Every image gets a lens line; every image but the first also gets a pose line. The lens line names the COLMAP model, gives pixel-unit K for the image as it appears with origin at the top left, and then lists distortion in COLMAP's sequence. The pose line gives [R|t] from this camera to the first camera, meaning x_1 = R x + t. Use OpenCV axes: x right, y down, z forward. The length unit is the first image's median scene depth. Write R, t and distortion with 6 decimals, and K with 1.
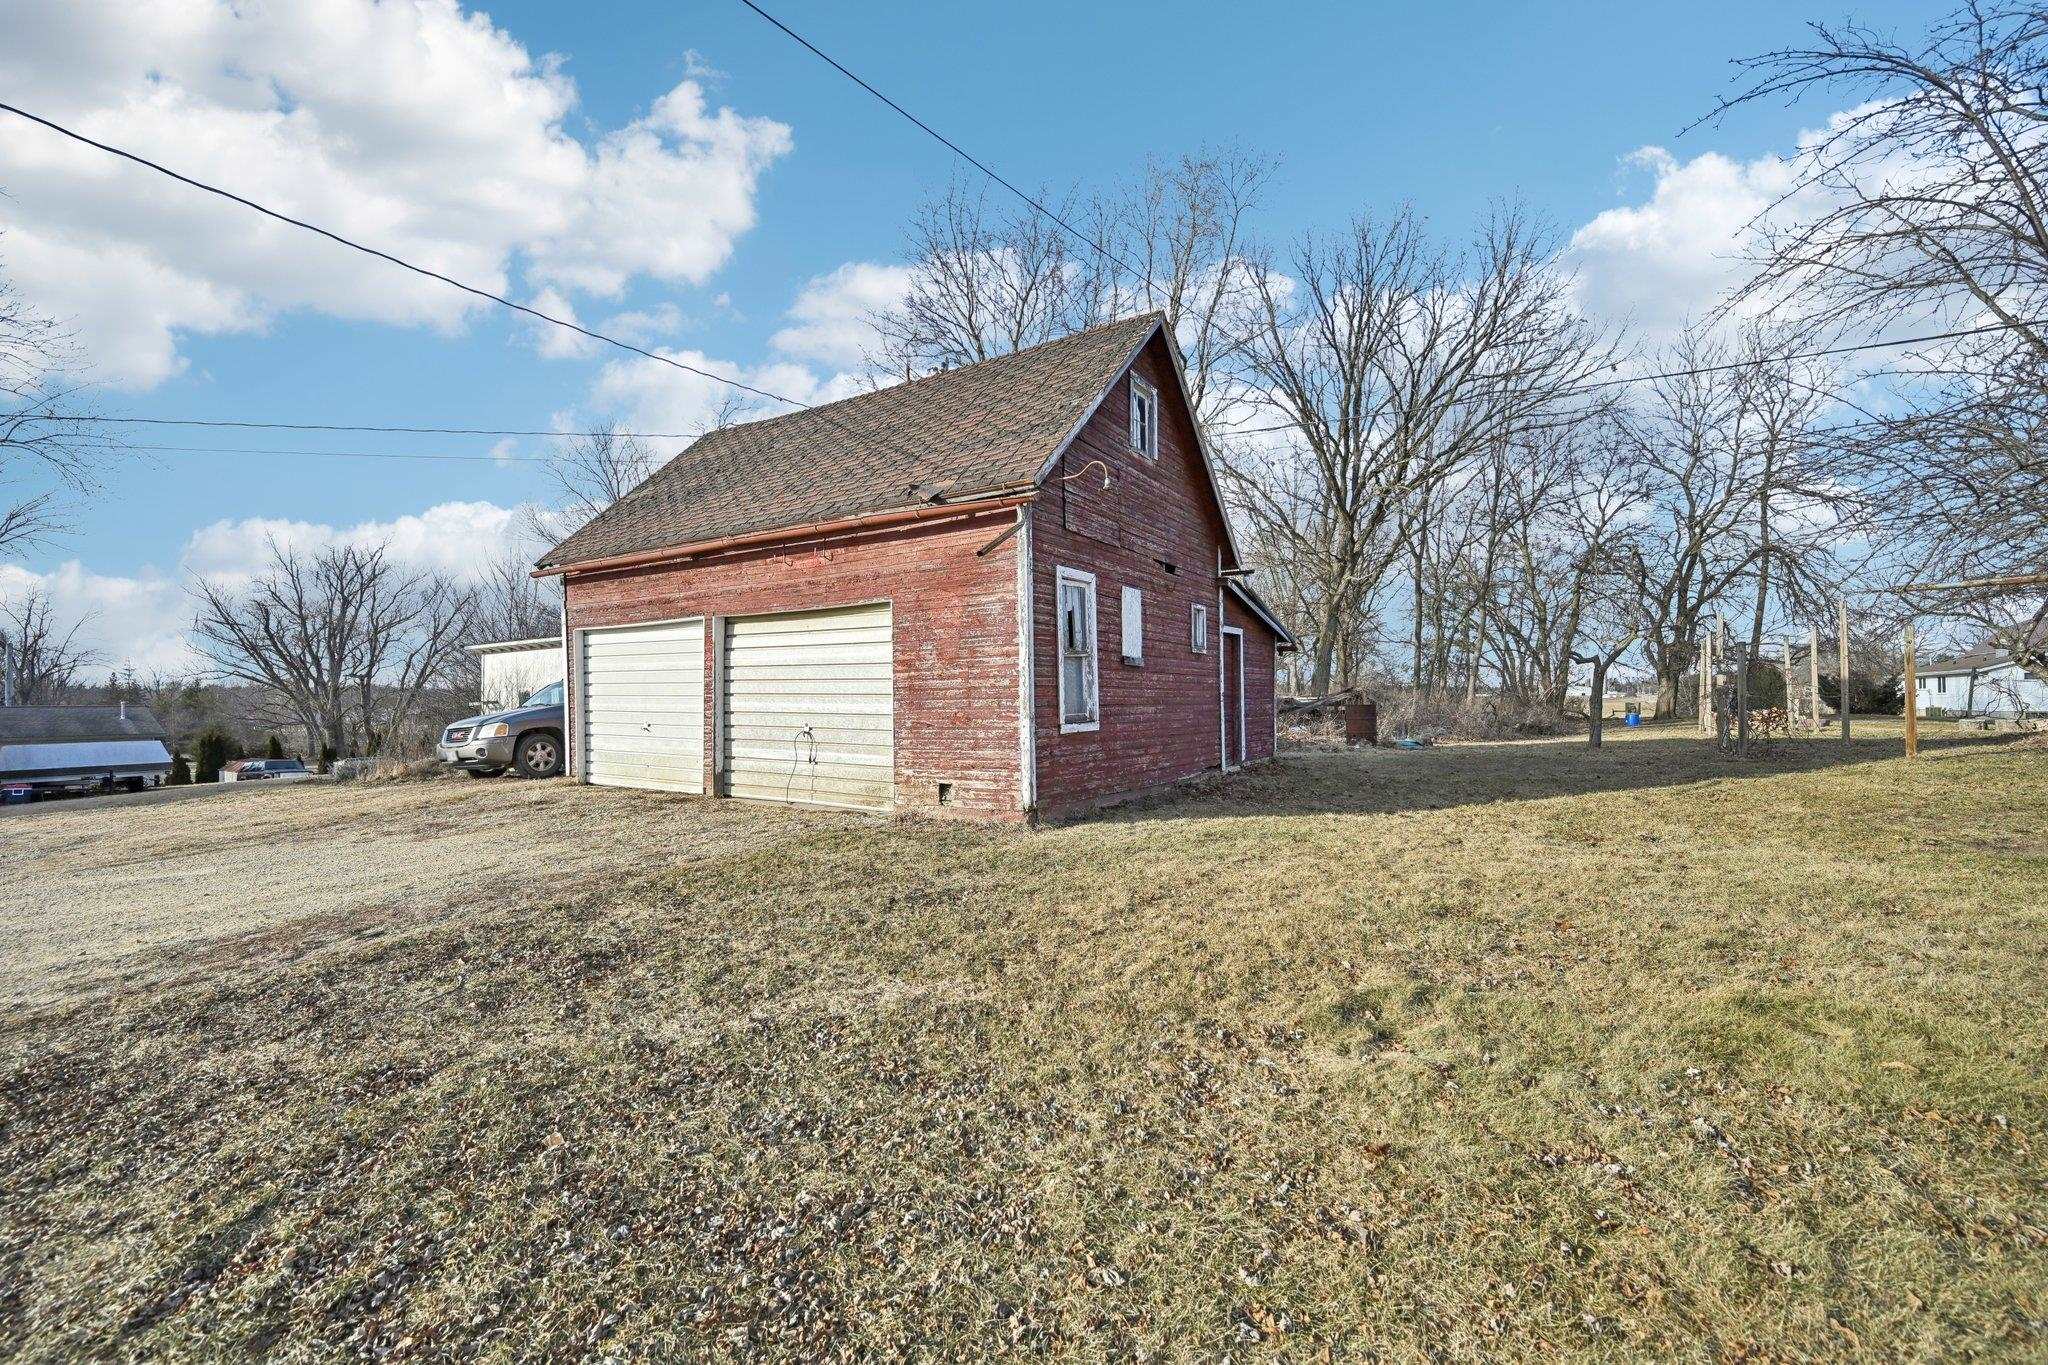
lens RADIAL K [[819.6, 0, 1024.0], [0, 819.6, 682.5], [0, 0, 1]] dist [0.013304, -0.005436]
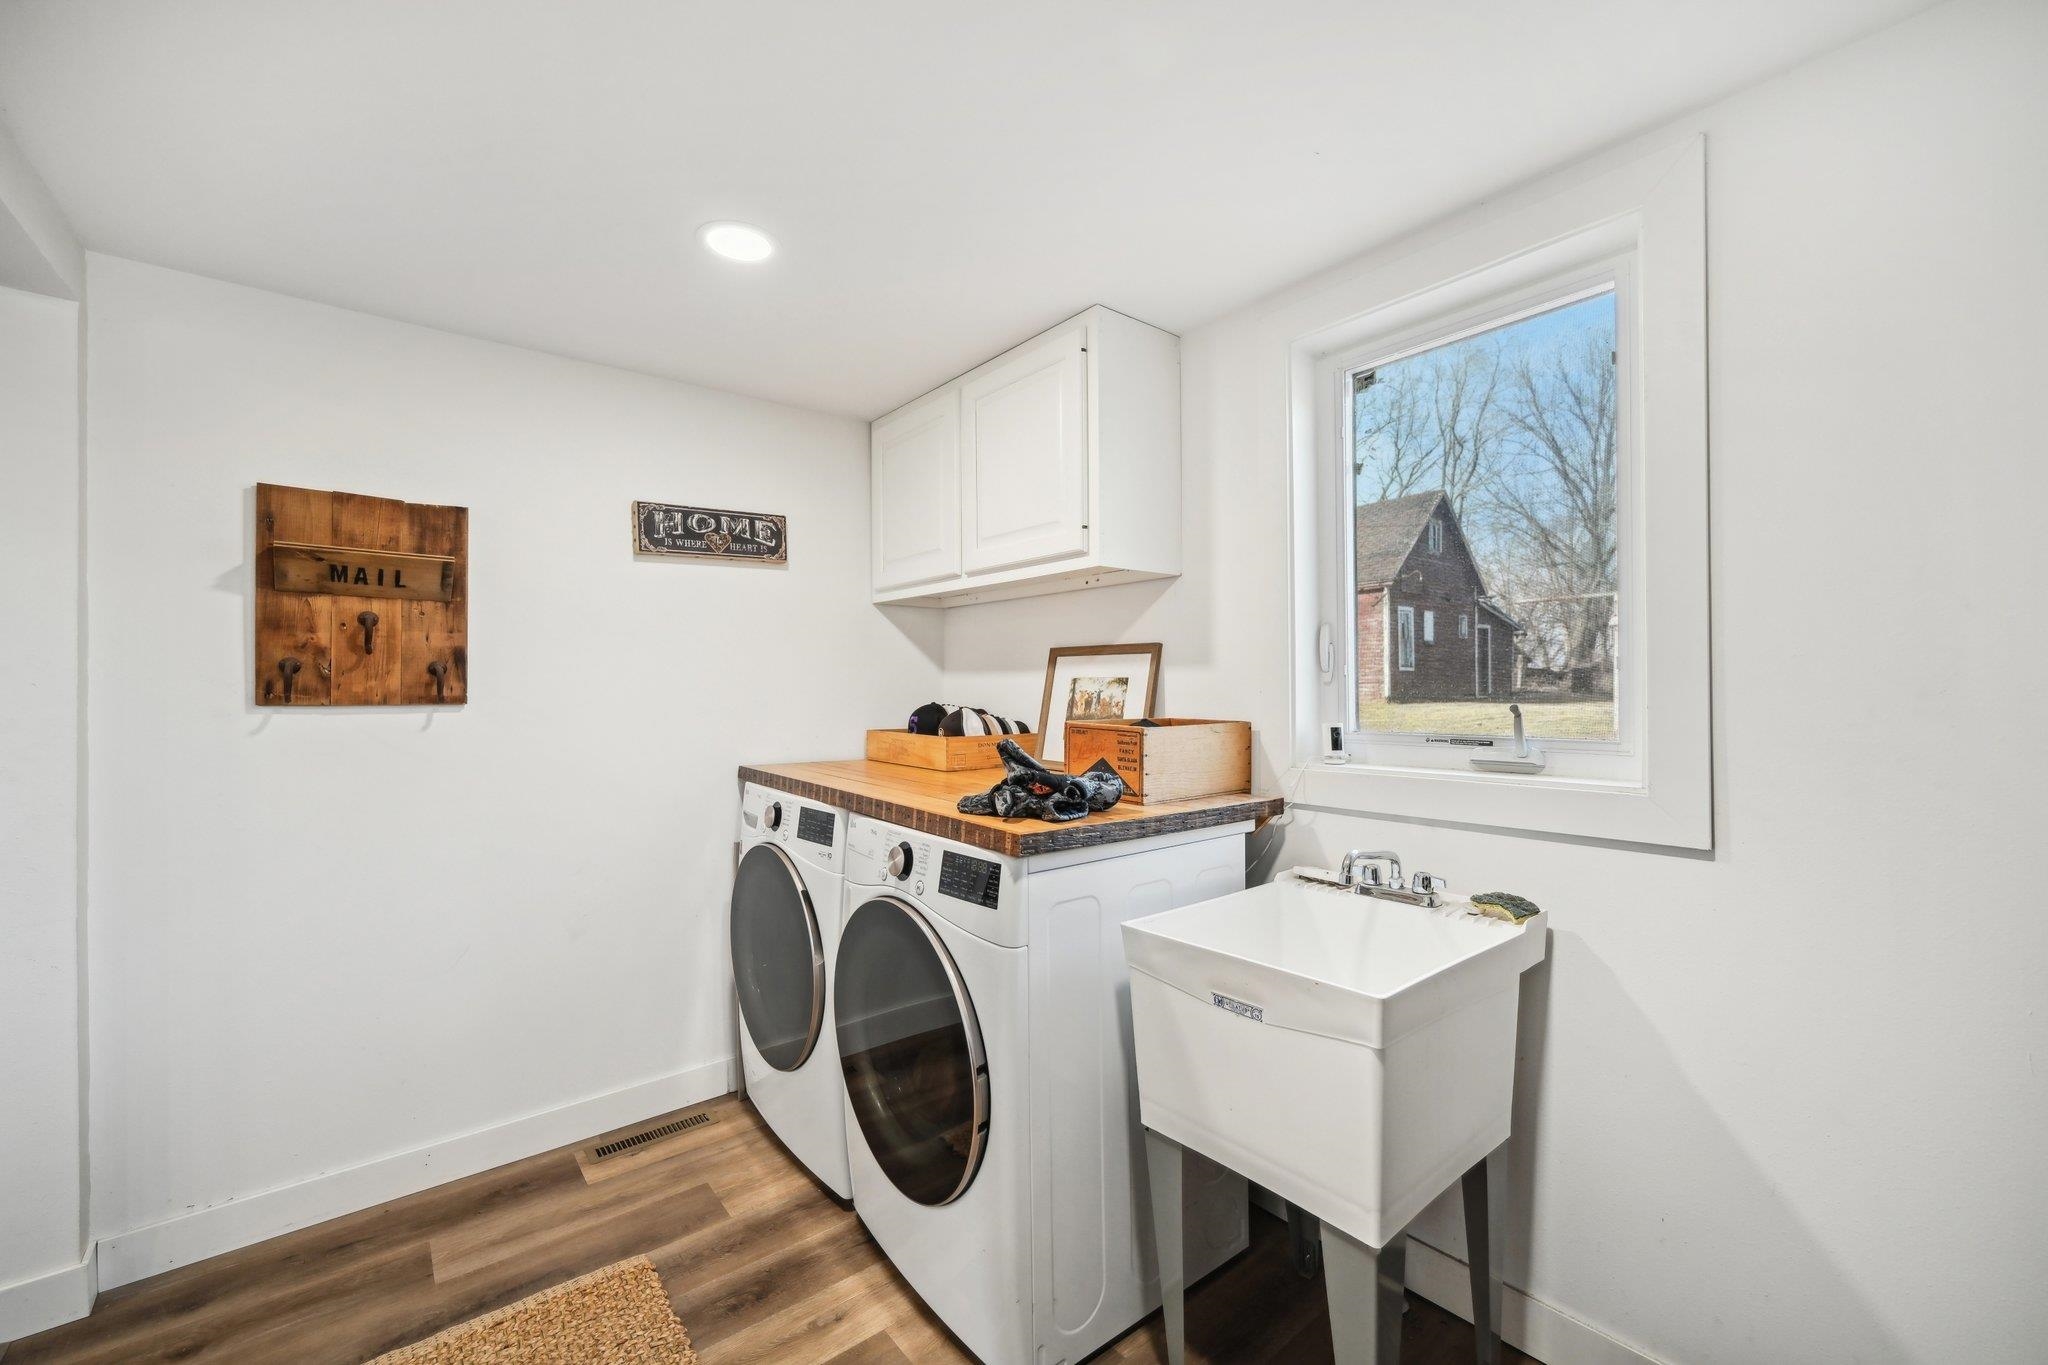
lens RADIAL K [[819.6, 0, 1024.0], [0, 819.6, 682.5], [0, 0, 1]] dist [0.013304, -0.005436]
pose [[0.950768, -0.000472, -0.309902, -0.255983], [0.006045, 0.999837, 0.017024, 0.043746], [0.309843, -0.018060, 0.950616, -1.690483]]
